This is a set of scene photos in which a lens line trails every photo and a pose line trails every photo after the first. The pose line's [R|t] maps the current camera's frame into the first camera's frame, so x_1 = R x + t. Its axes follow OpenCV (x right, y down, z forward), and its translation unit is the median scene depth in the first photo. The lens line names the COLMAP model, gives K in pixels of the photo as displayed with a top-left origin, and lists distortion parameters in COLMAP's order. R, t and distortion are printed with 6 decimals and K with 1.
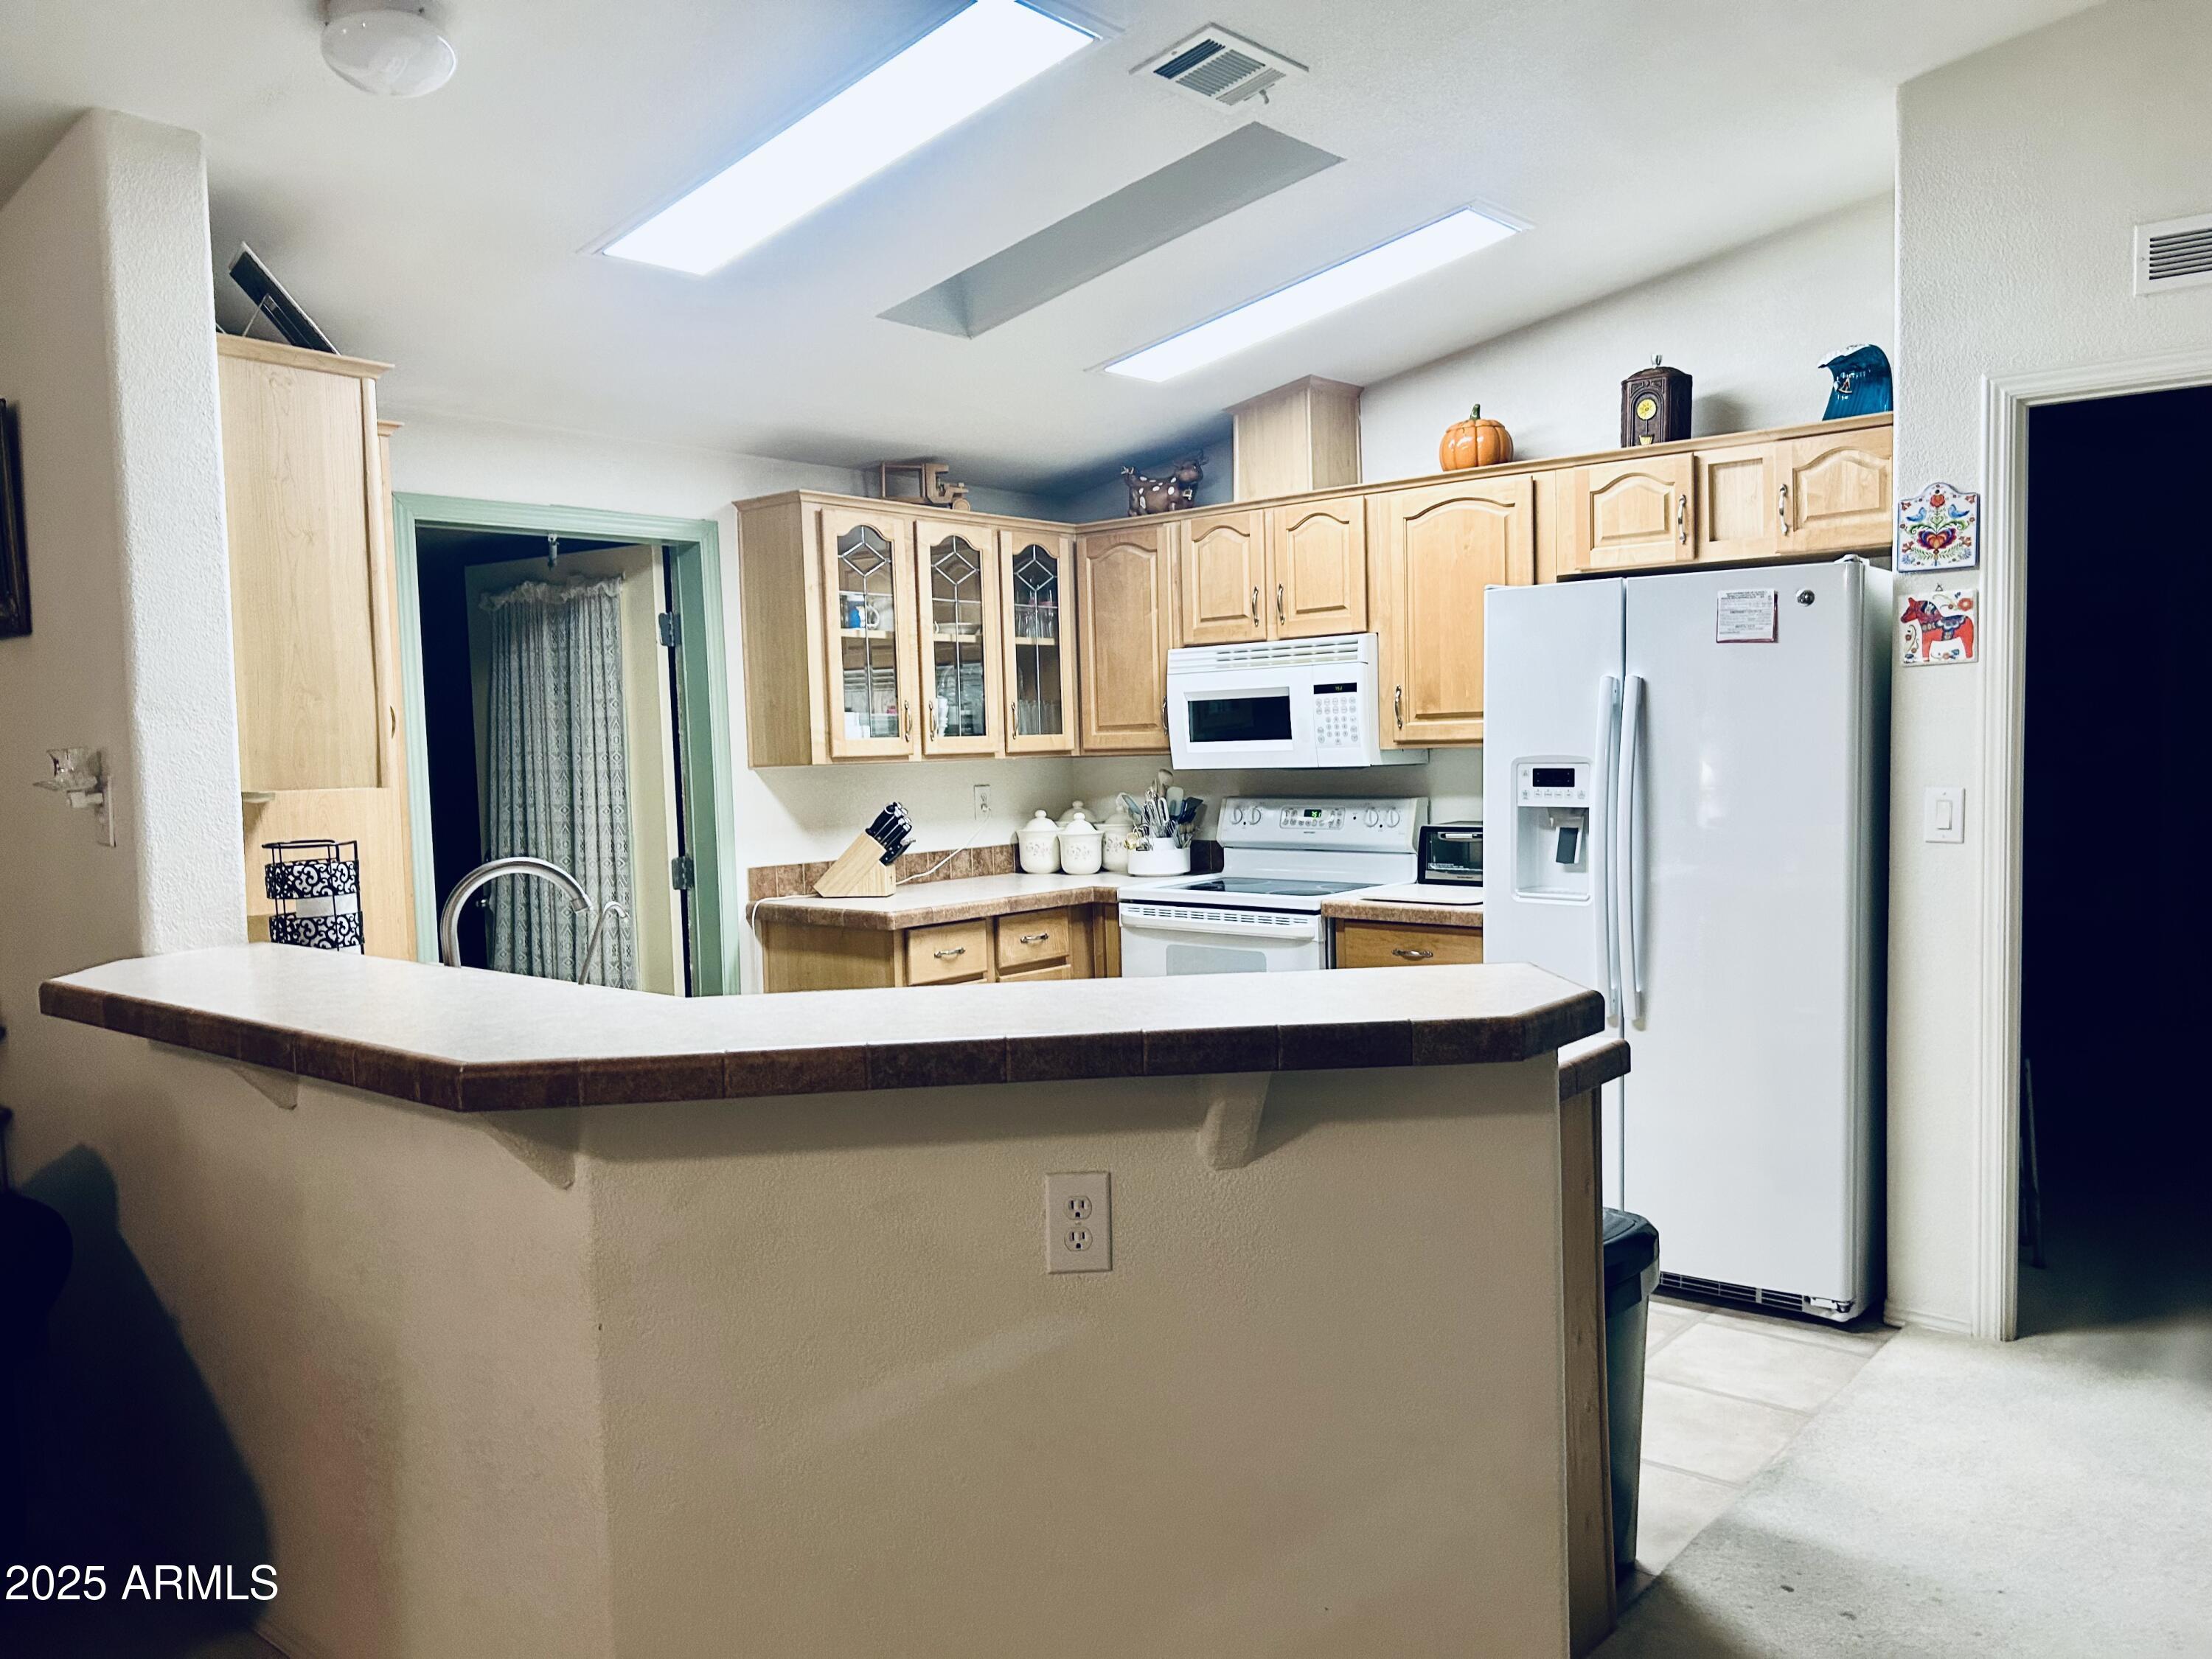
lens RADIAL K [[1692.7, 0, 1107.8], [0, 1692.7, 831.6], [0, 0, 1]] dist [0.051944, -0.043023]
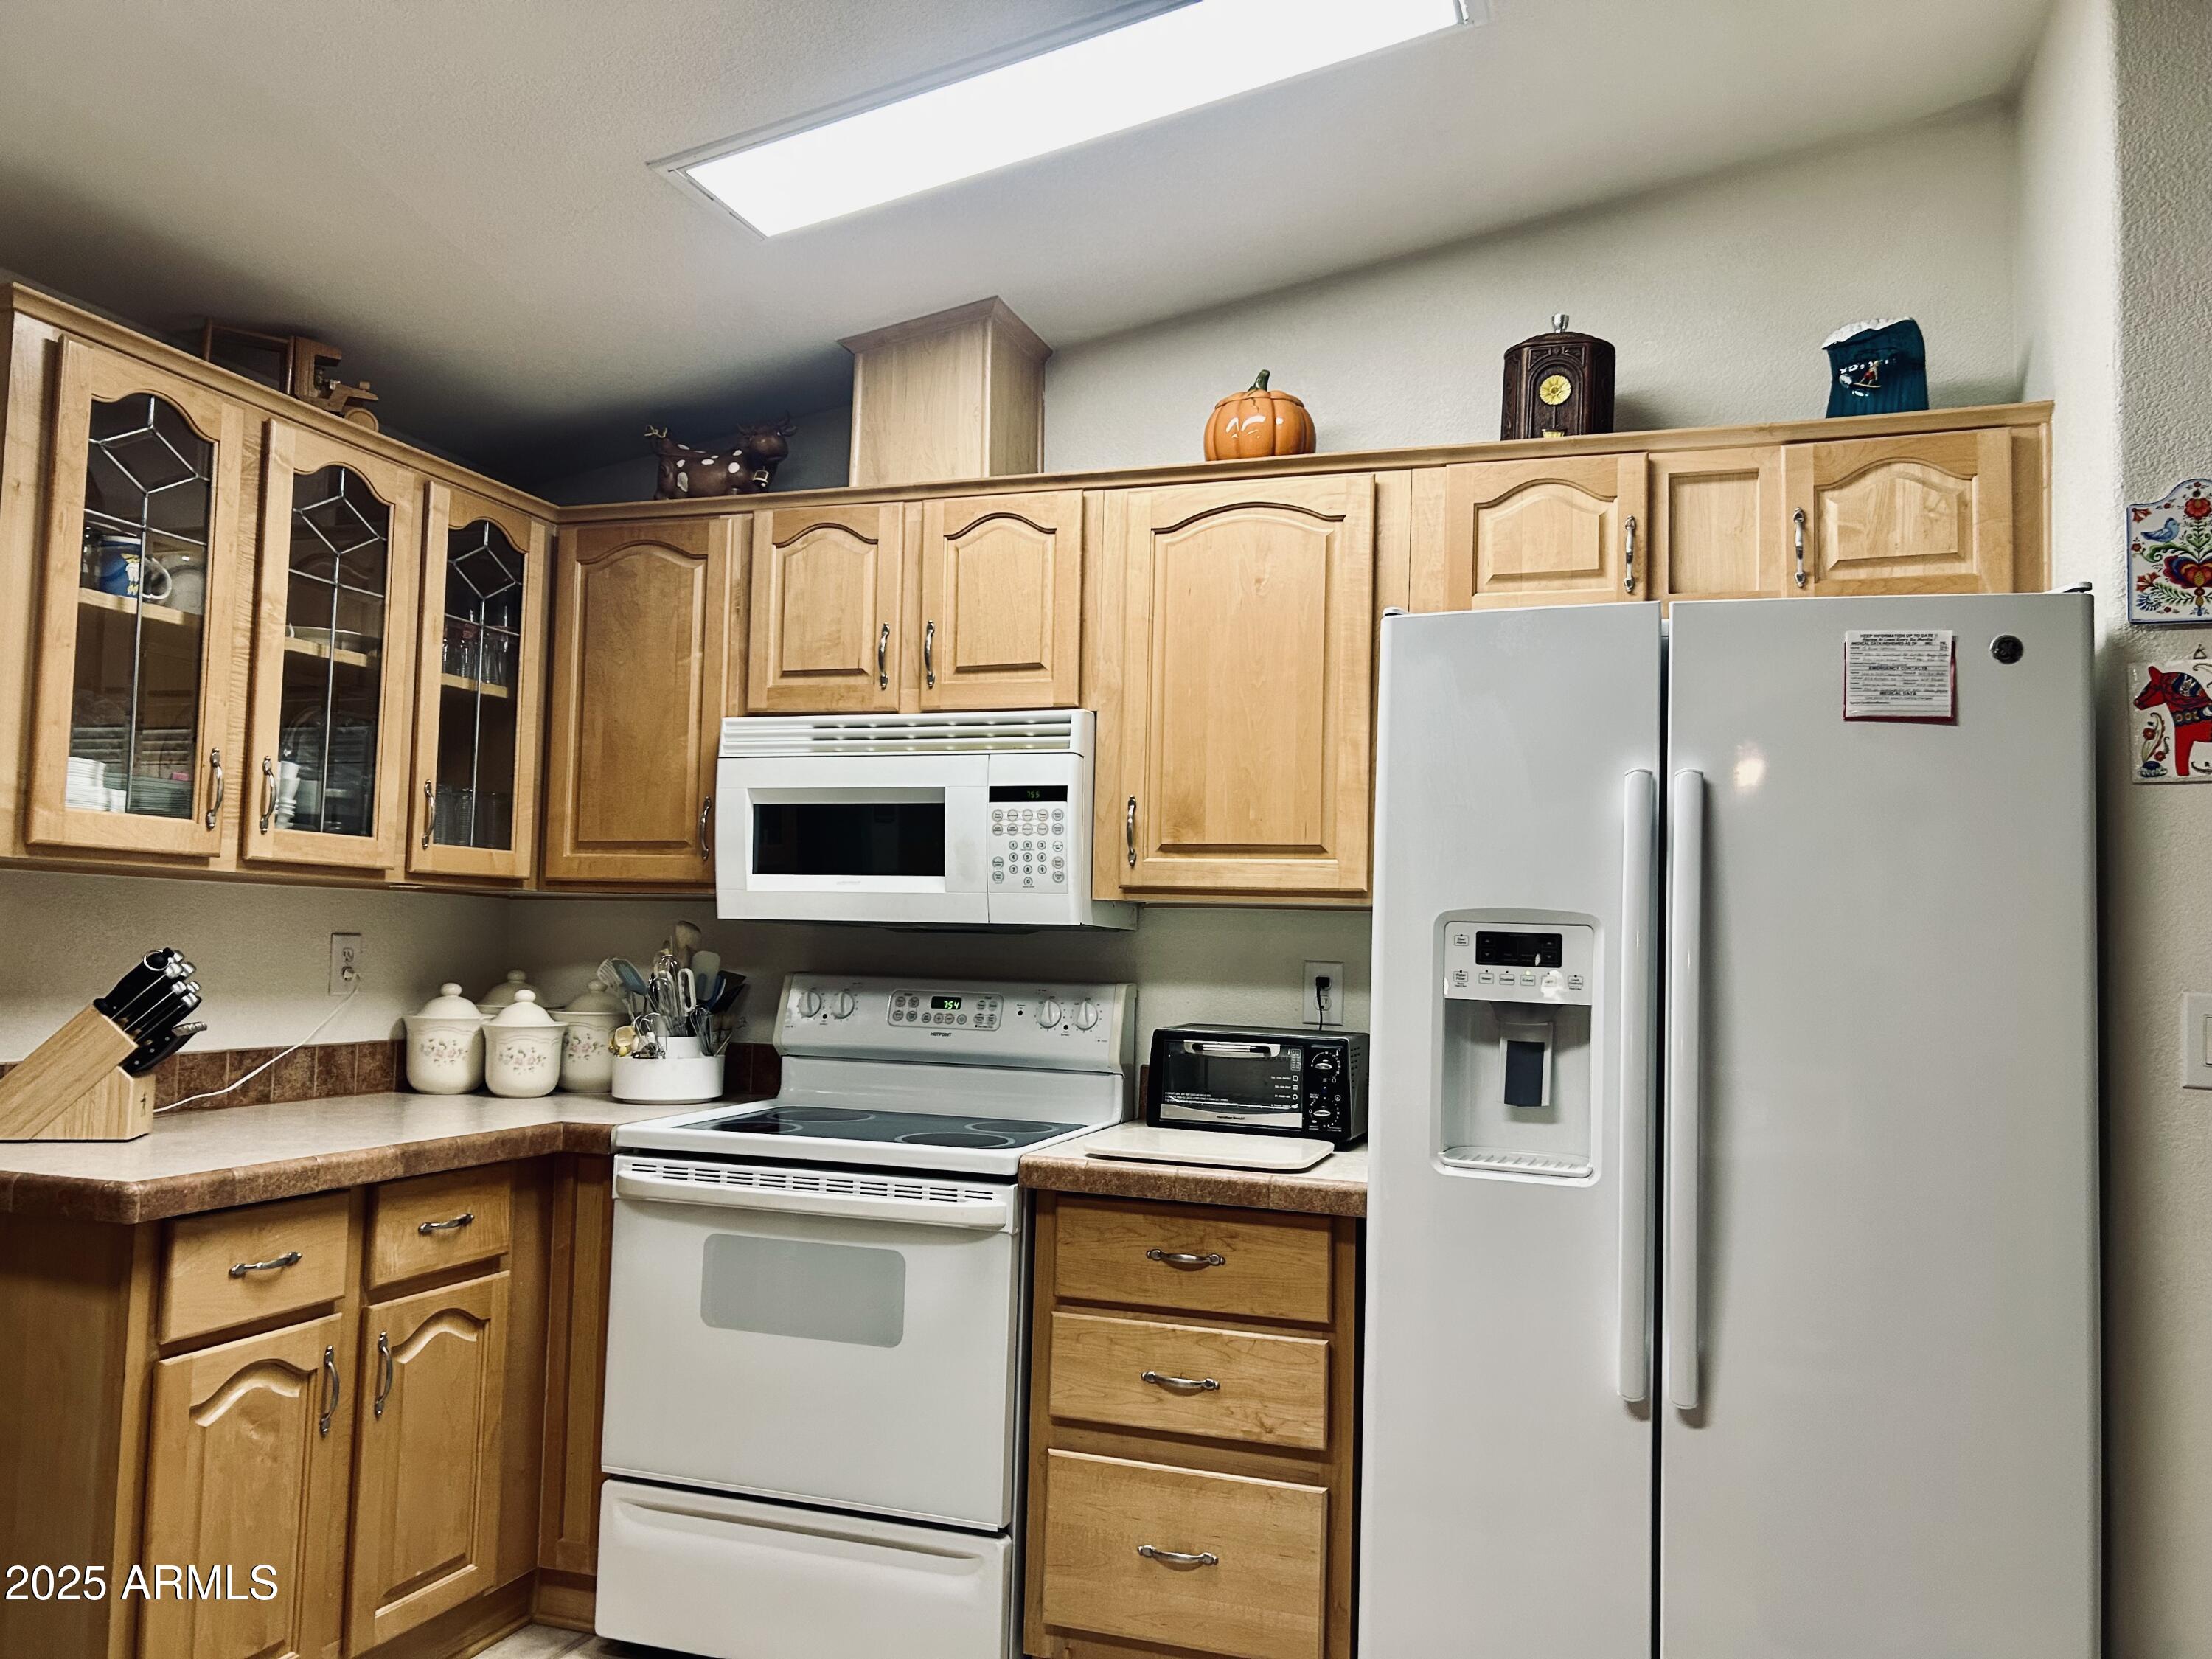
lens RADIAL K [[1692.7, 0, 1096.1], [0, 1692.7, 827.6], [0, 0, 1]] dist [0.051944, -0.043023]
pose [[0.930394, 0.077376, 0.358302, -0.057481], [-0.031629, 0.990768, -0.131829, 0.005497], [-0.365195, 0.111320, 0.924251, 0.450403]]
